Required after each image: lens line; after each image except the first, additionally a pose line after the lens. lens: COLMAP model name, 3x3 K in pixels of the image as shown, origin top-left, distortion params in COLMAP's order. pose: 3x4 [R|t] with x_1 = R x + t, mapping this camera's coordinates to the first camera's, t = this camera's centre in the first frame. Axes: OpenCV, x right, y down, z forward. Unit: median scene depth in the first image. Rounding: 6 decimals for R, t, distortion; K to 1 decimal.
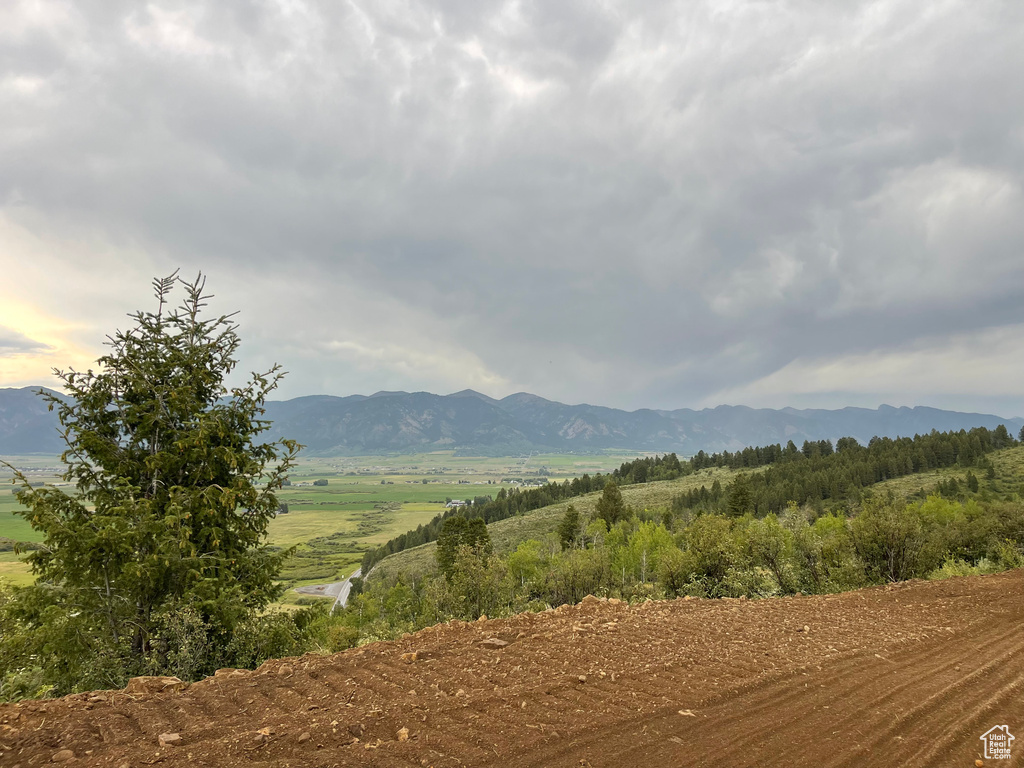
lens RADIAL K [[775.1, 0, 524.7], [0, 775.1, 367.4], [0, 0, 1]] dist [0.082358, -0.092787]
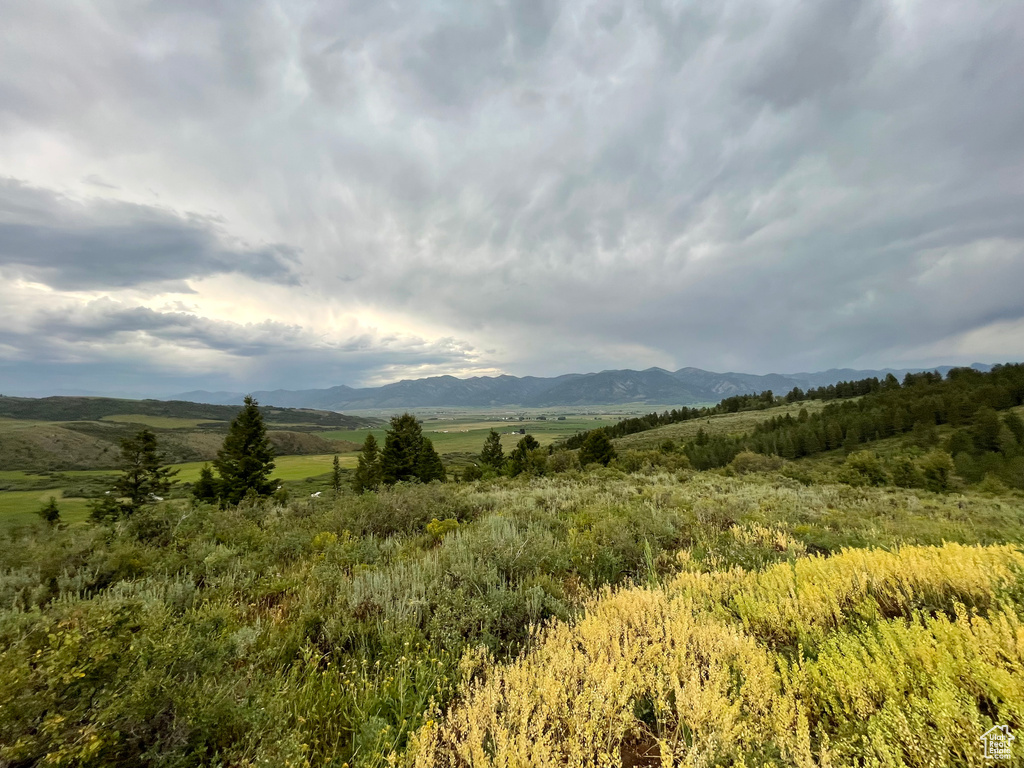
lens RADIAL K [[409.0, 0, 510.9], [0, 409.0, 380.3], [0, 0, 1]] dist [-0.007463, 0.000770]
pose [[0.911038, -0.035892, -0.410757, 0.093144], [0.056400, 0.997688, 0.037913, 0.051900], [0.408446, -0.057707, 0.910956, 0.272980]]
